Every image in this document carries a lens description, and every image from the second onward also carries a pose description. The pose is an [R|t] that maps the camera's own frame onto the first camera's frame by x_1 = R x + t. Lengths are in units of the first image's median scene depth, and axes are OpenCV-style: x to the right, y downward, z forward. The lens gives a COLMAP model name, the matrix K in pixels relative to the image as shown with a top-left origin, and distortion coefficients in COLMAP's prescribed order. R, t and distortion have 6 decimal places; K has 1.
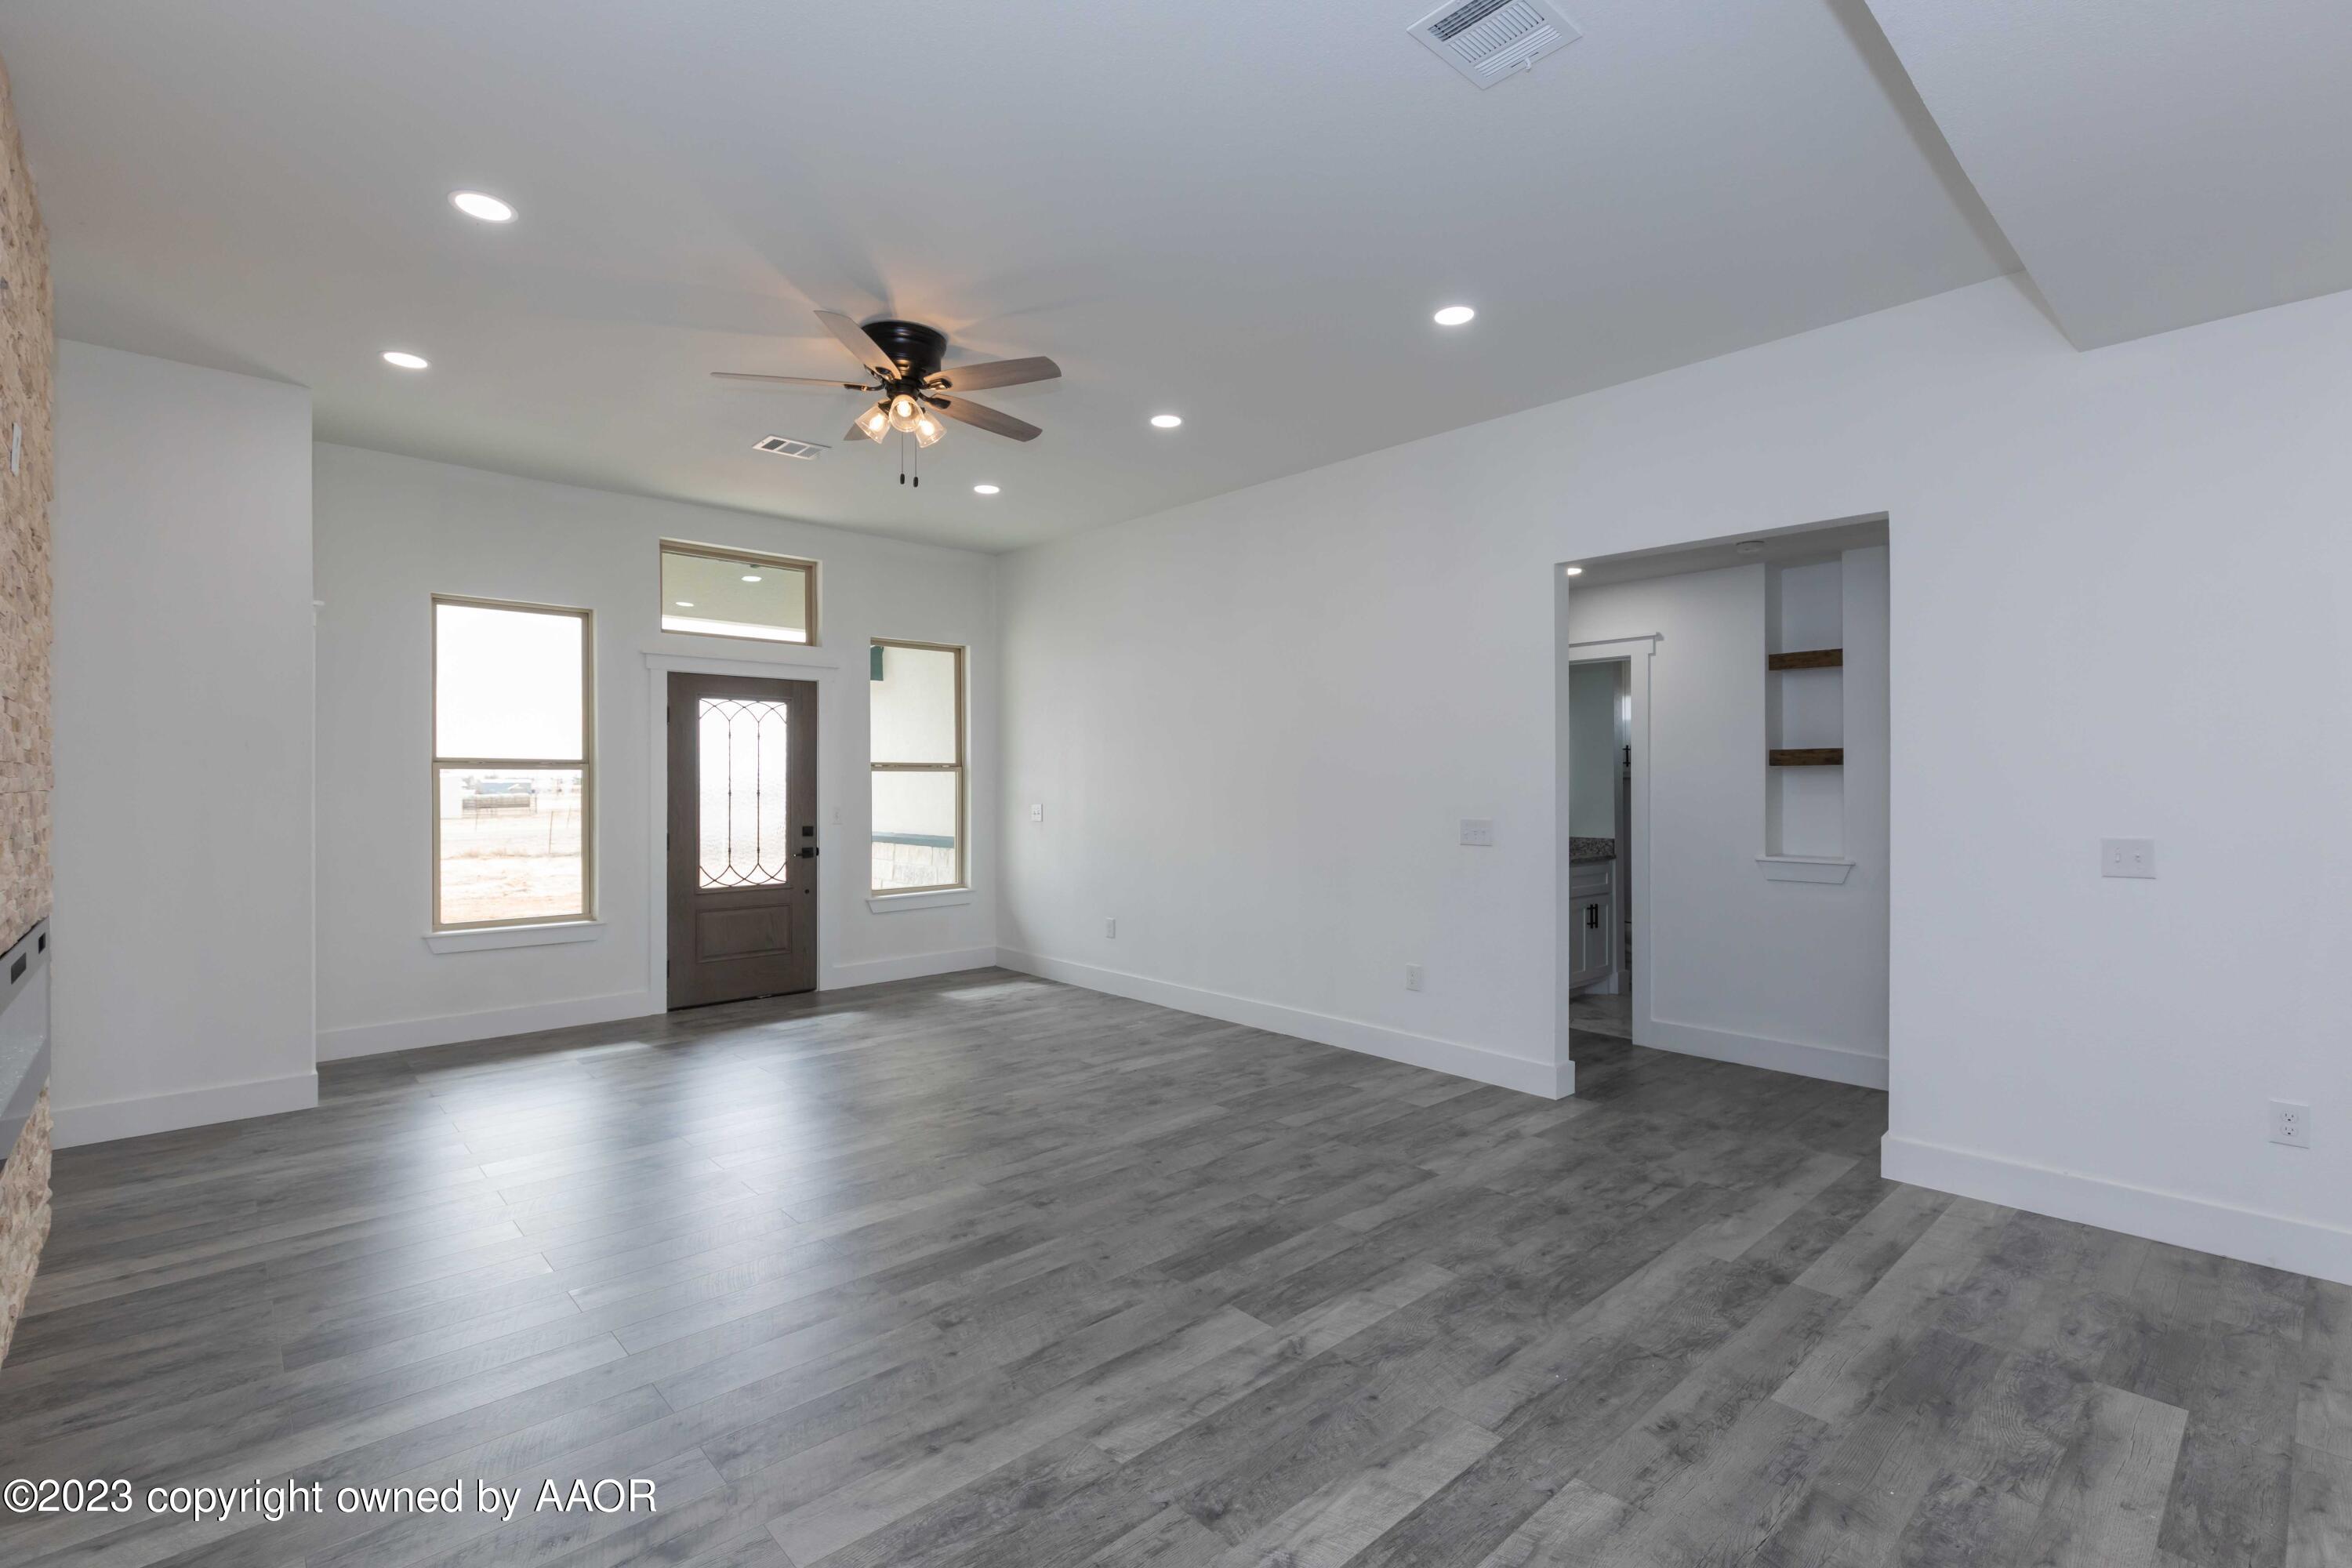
lens RADIAL K [[1065.9, 0, 1196.9], [0, 1065.9, 779.2], [0, 0, 1]] dist [0.007647, -0.001368]
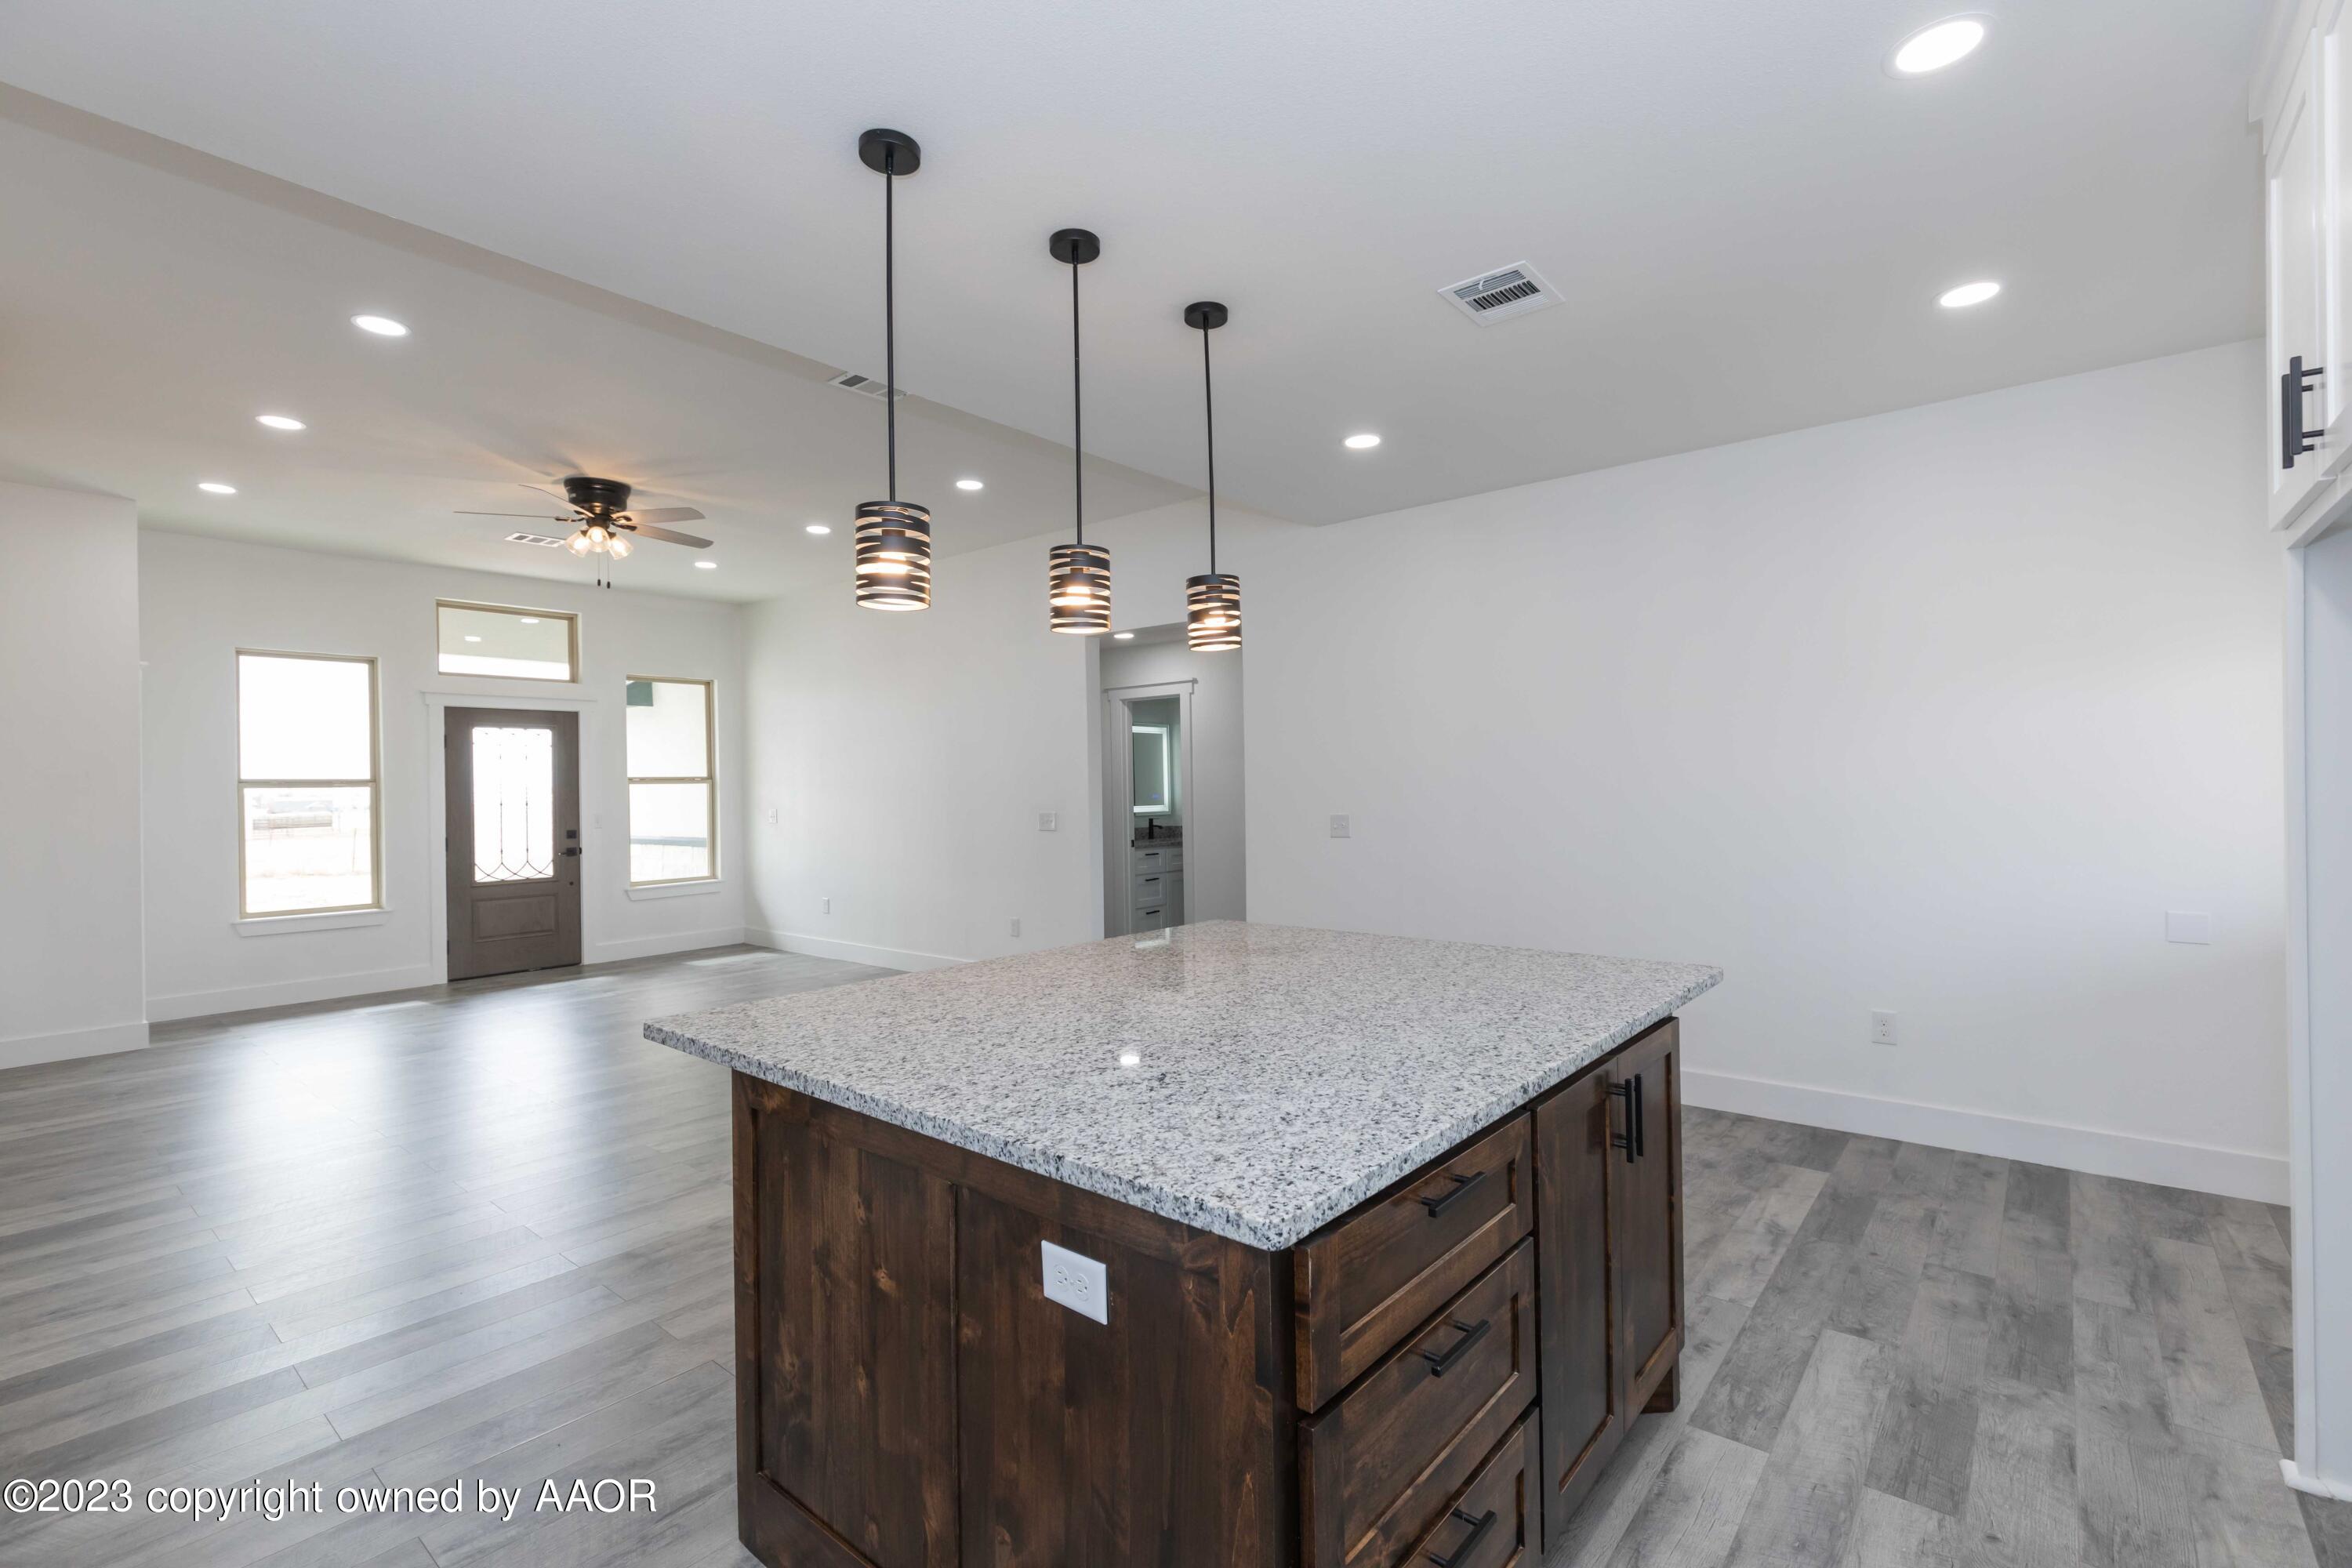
lens RADIAL K [[1065.9, 0, 1187.7], [0, 1065.9, 781.5], [0, 0, 1]] dist [0.007647, -0.001368]
pose [[0.993119, -0.014883, 0.116164, 0.226526], [0.015167, 0.999884, -0.001561, 0.000802], [-0.116127, 0.003312, 0.993229, -0.348282]]
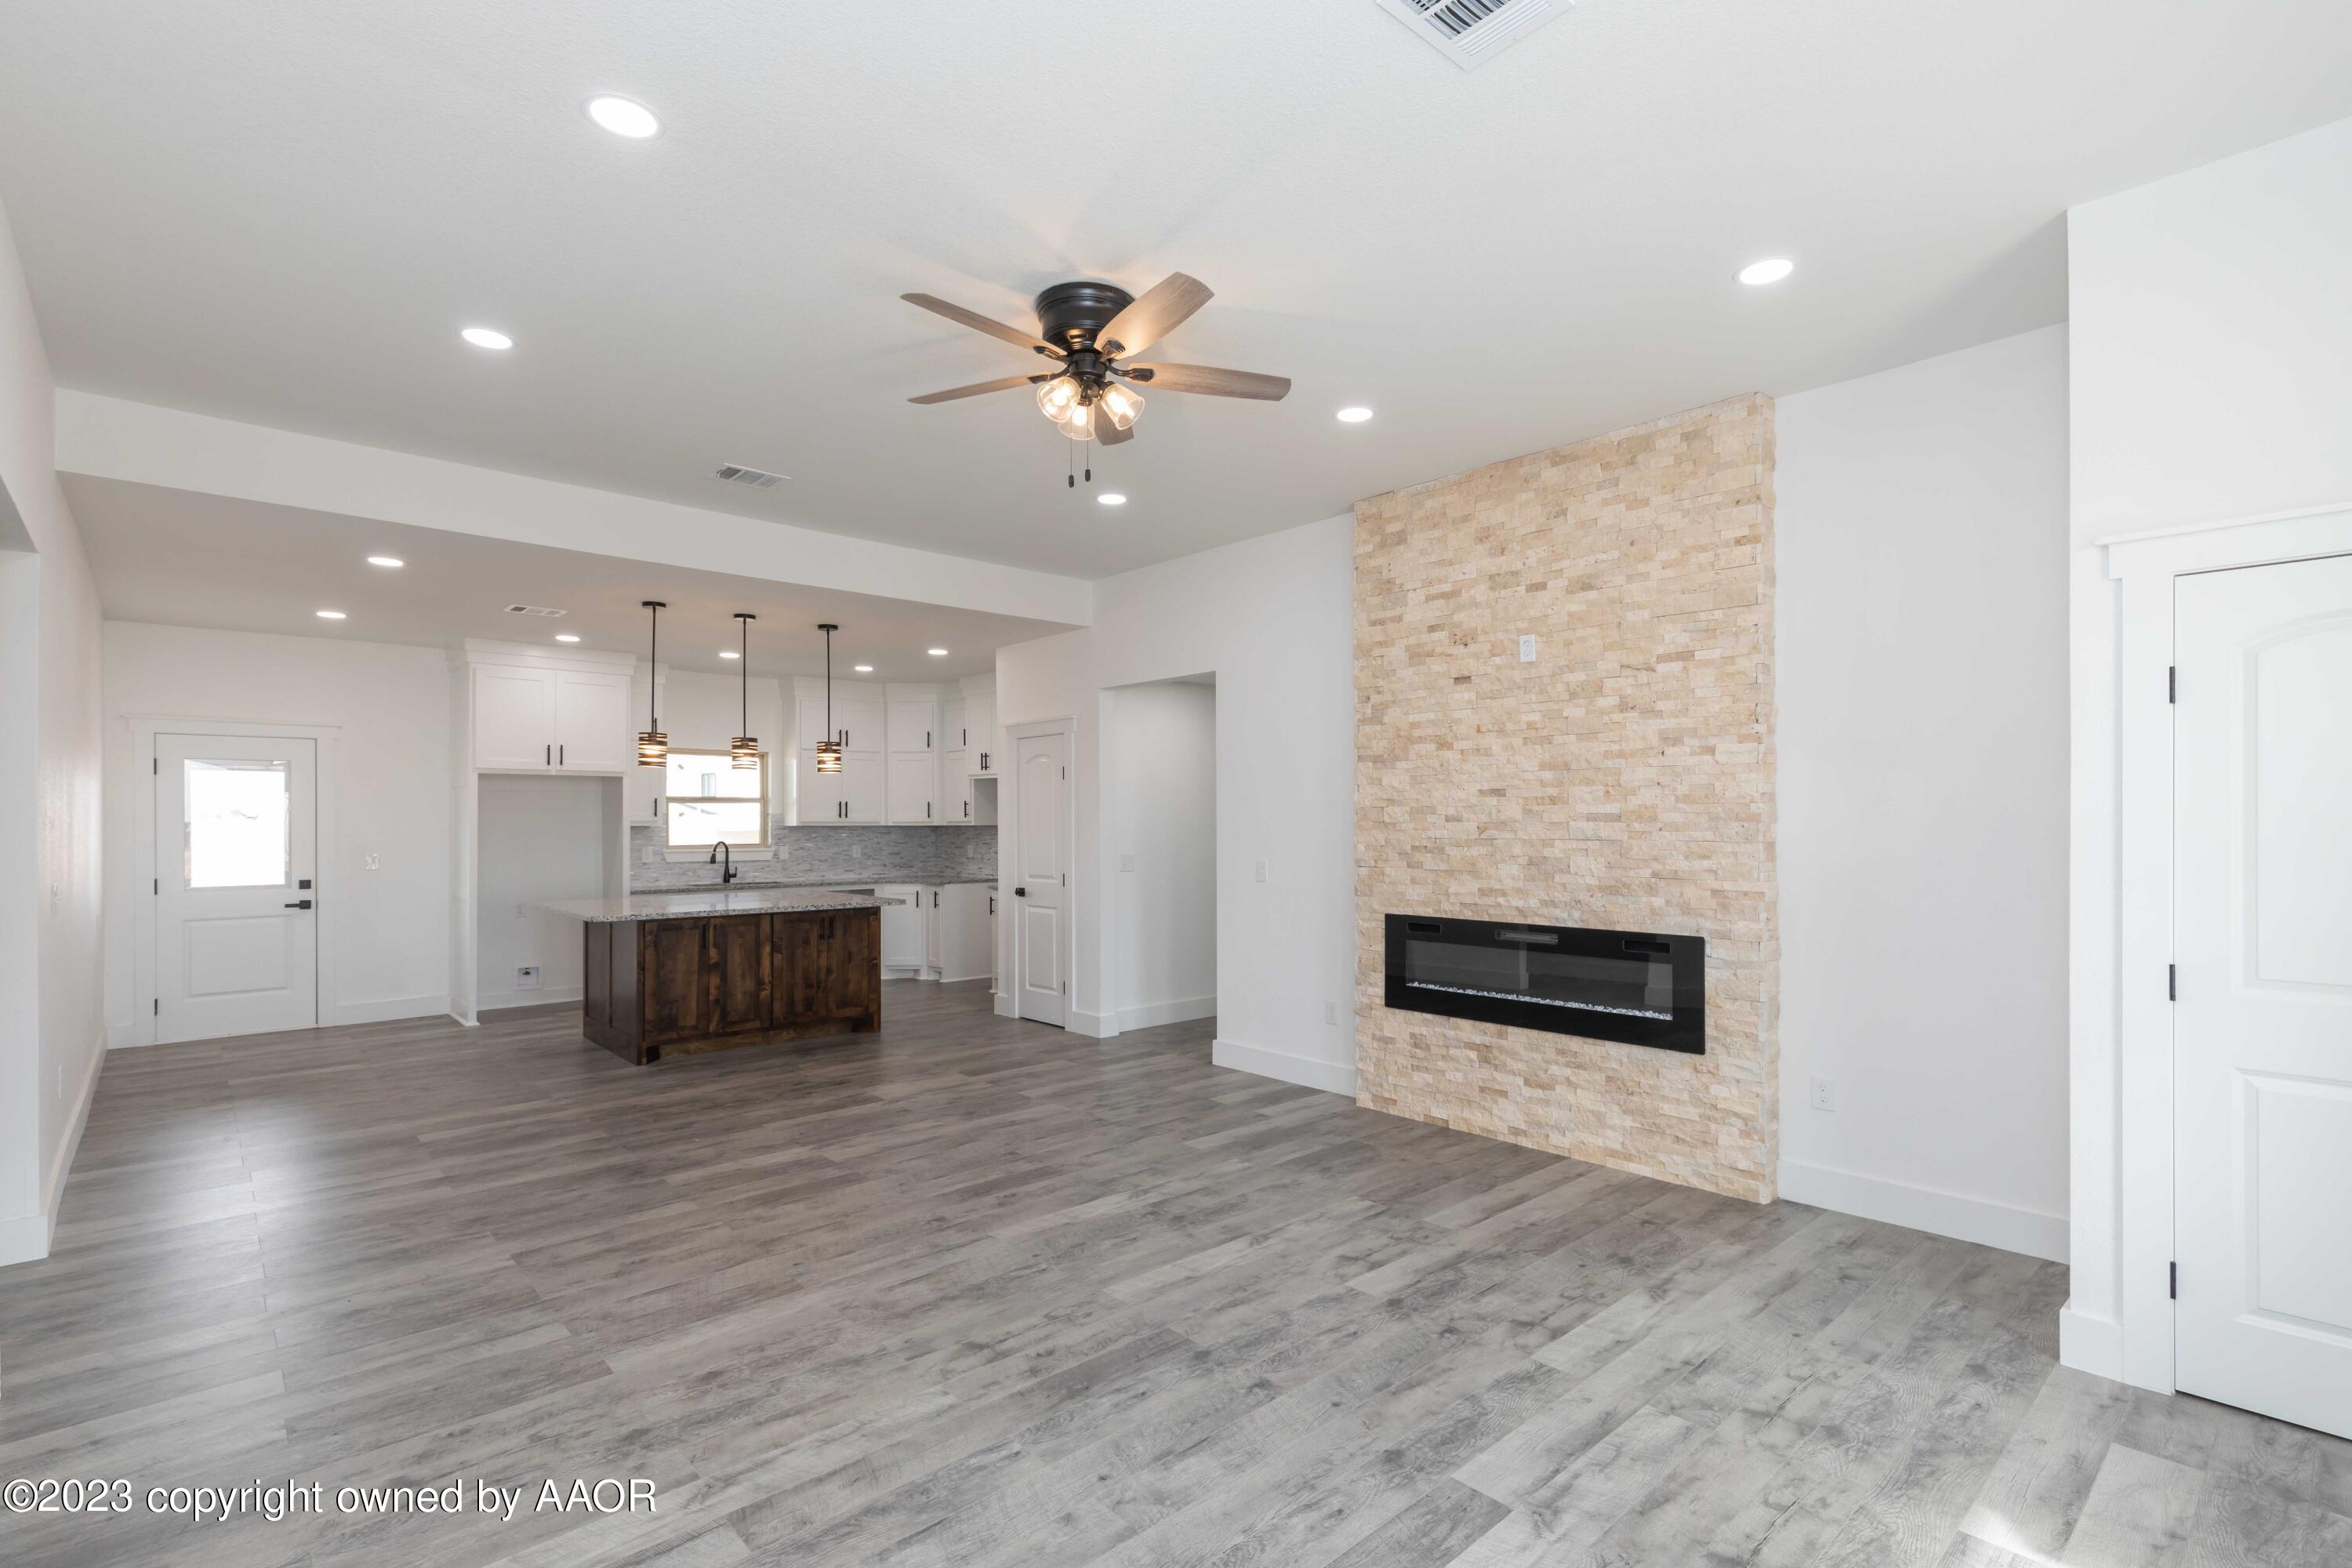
lens RADIAL K [[1093.9, 0, 1206.1], [0, 1093.9, 815.4], [0, 0, 1]] dist [0.016017, -0.001921]
pose [[-0.999996, 0.002851, 0.000199, -0.243826], [0.002849, 0.999948, -0.009784, -0.005132], [-0.000227, -0.009783, -0.999952, 1.232490]]
